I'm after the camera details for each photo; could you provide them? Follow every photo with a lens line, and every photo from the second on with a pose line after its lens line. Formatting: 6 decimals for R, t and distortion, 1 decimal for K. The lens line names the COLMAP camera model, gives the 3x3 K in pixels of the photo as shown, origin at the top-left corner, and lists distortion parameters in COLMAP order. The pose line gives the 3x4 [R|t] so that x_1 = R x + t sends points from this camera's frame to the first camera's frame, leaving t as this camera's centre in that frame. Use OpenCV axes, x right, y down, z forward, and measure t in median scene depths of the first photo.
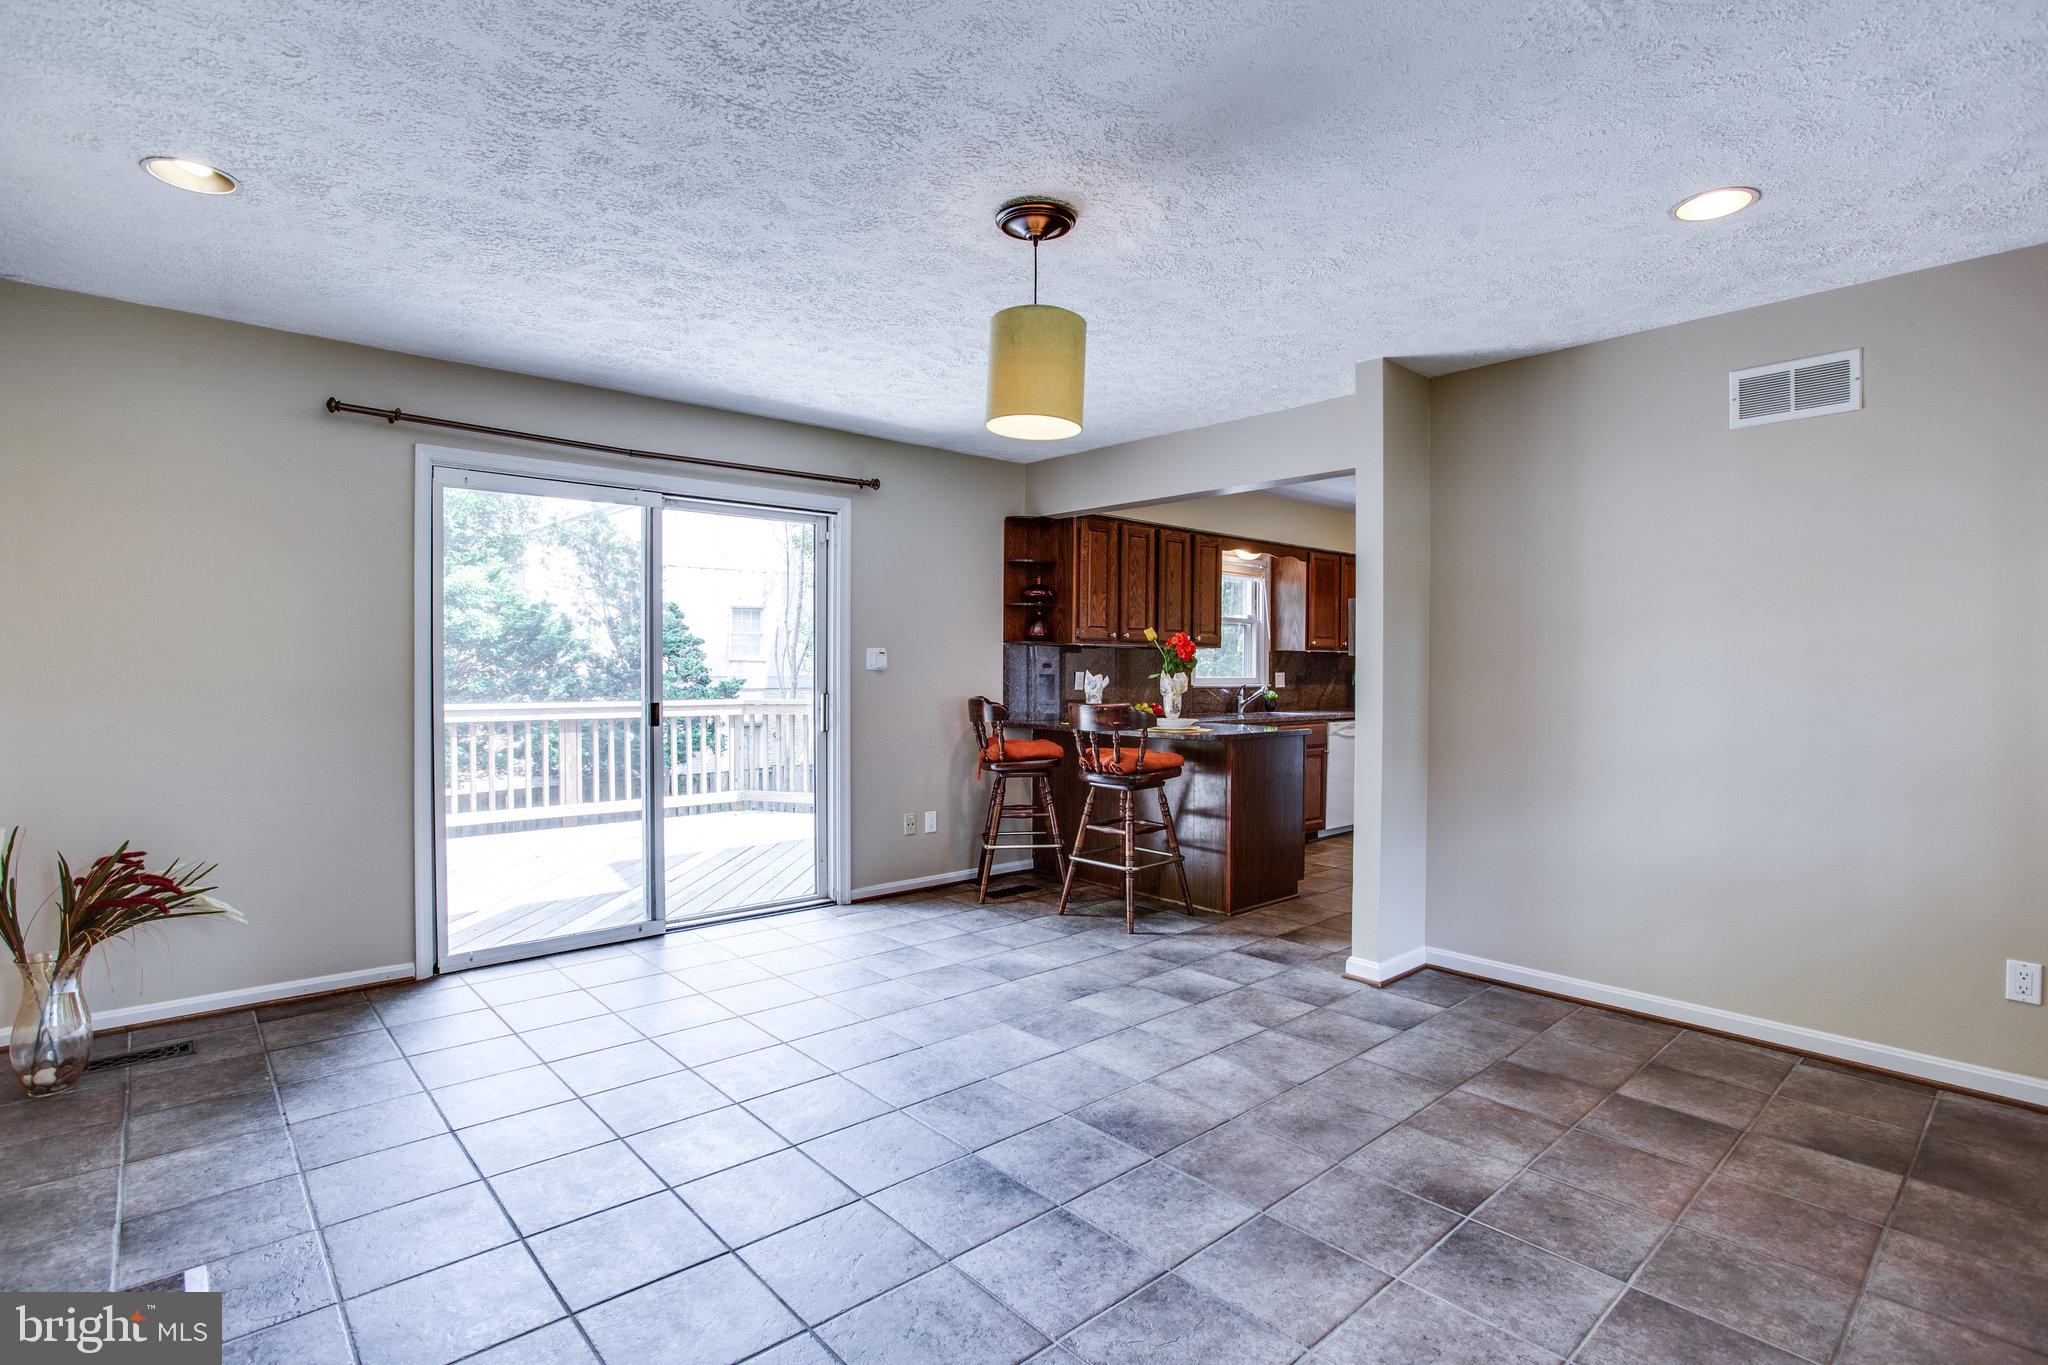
lens RADIAL K [[1043.8, 0, 1012.9], [0, 1043.8, 669.6], [0, 0, 1]] dist [-0.035019, 0.006945]
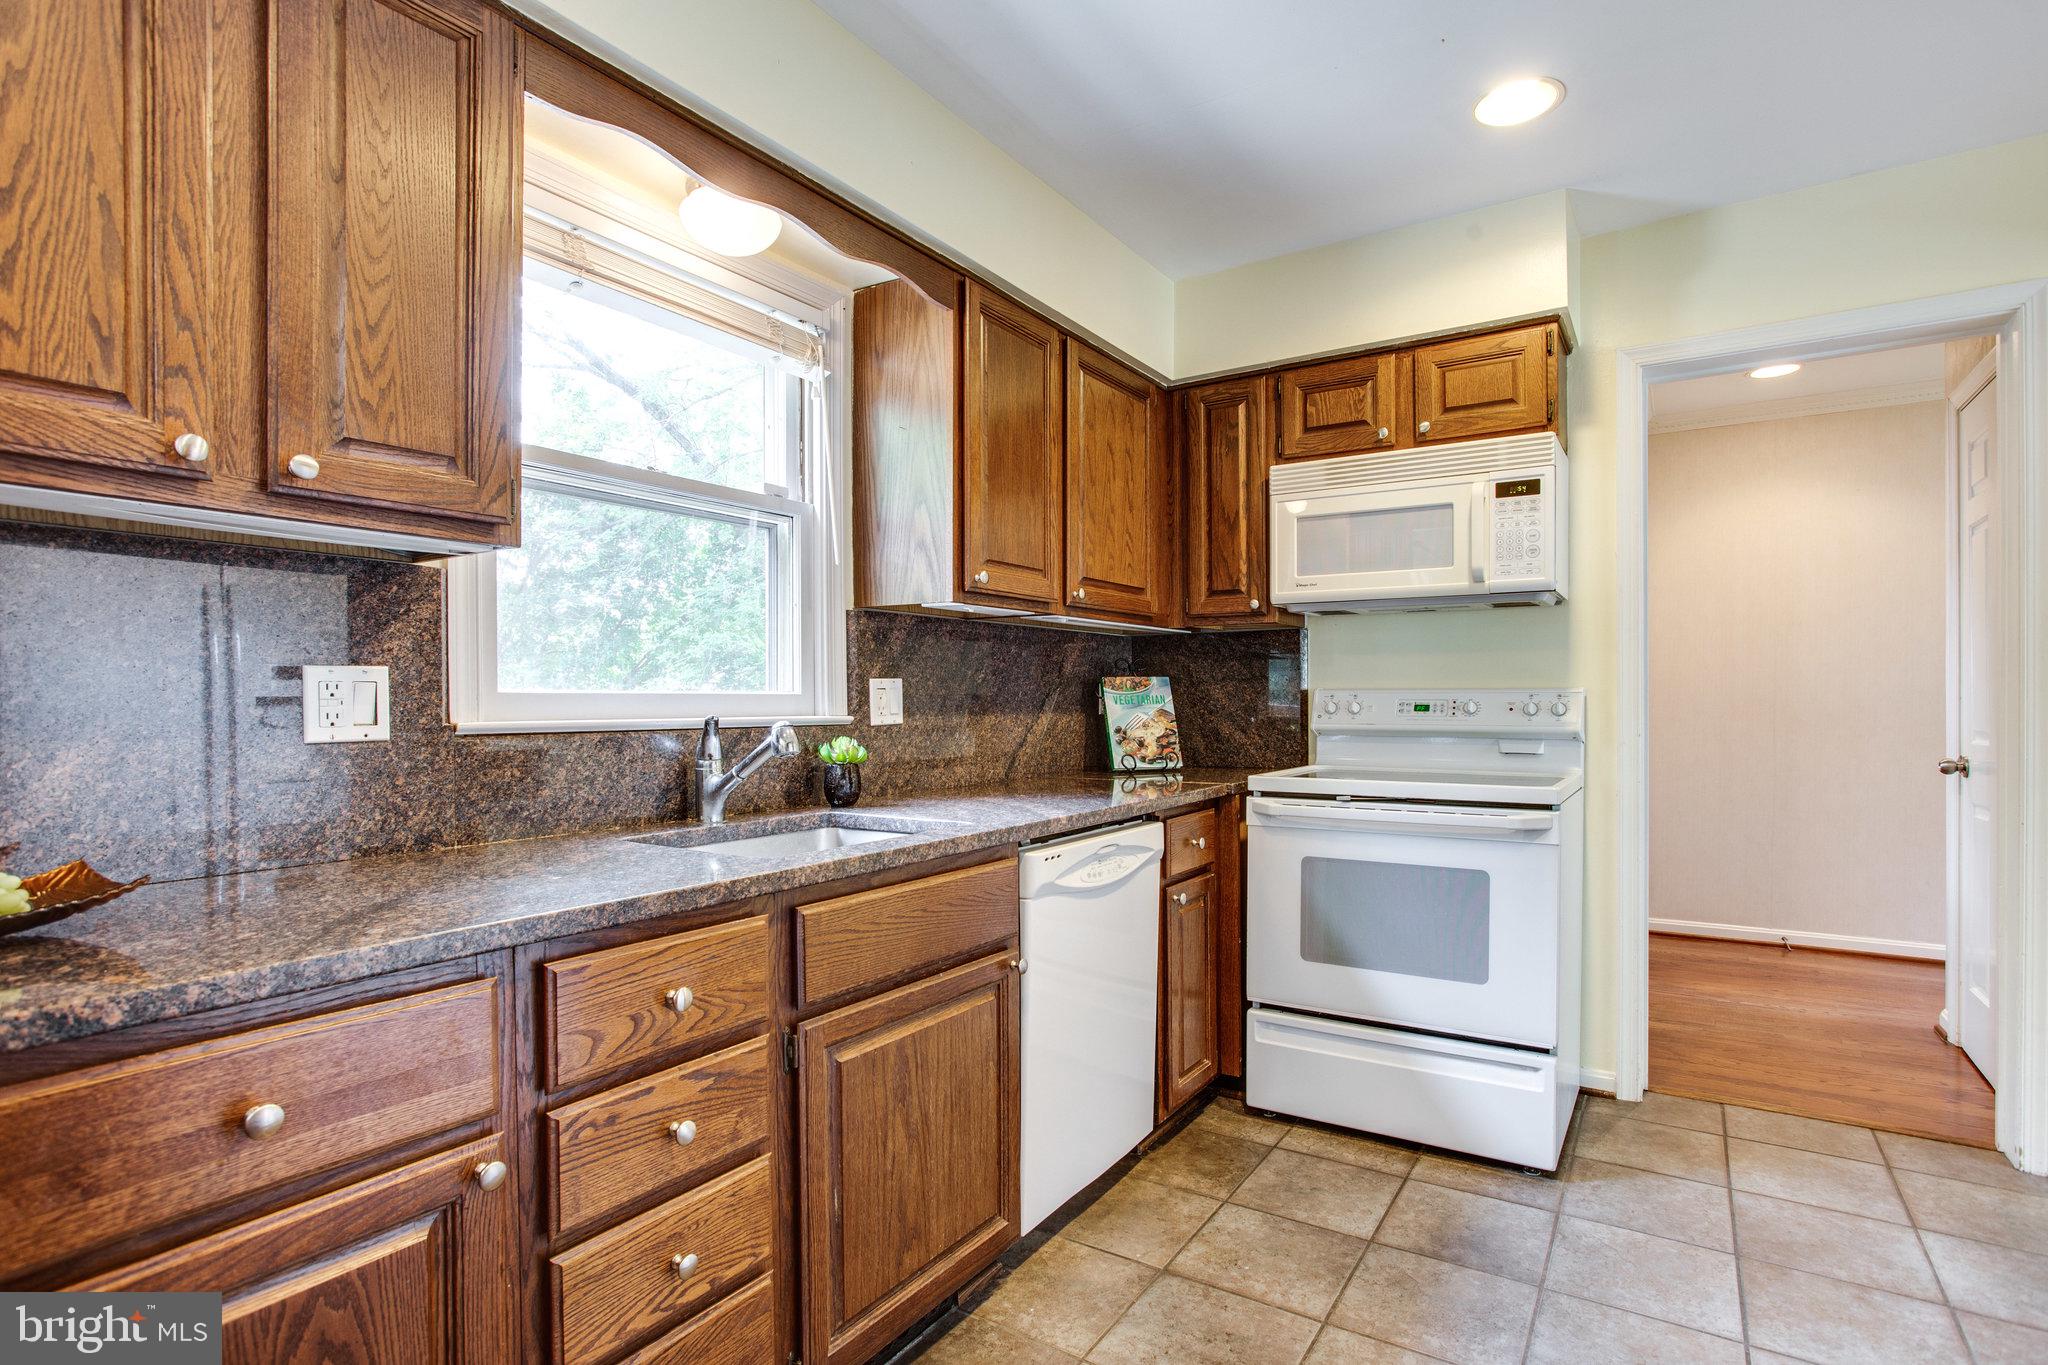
lens RADIAL K [[1043.8, 0, 1020.9], [0, 1043.8, 695.1], [0, 0, 1]] dist [-0.035019, 0.006945]
pose [[0.964350, -0.003962, 0.264600, 0.217161], [0.004562, 0.999988, -0.001655, 0.009066], [-0.264590, 0.002803, 0.964357, 0.694799]]
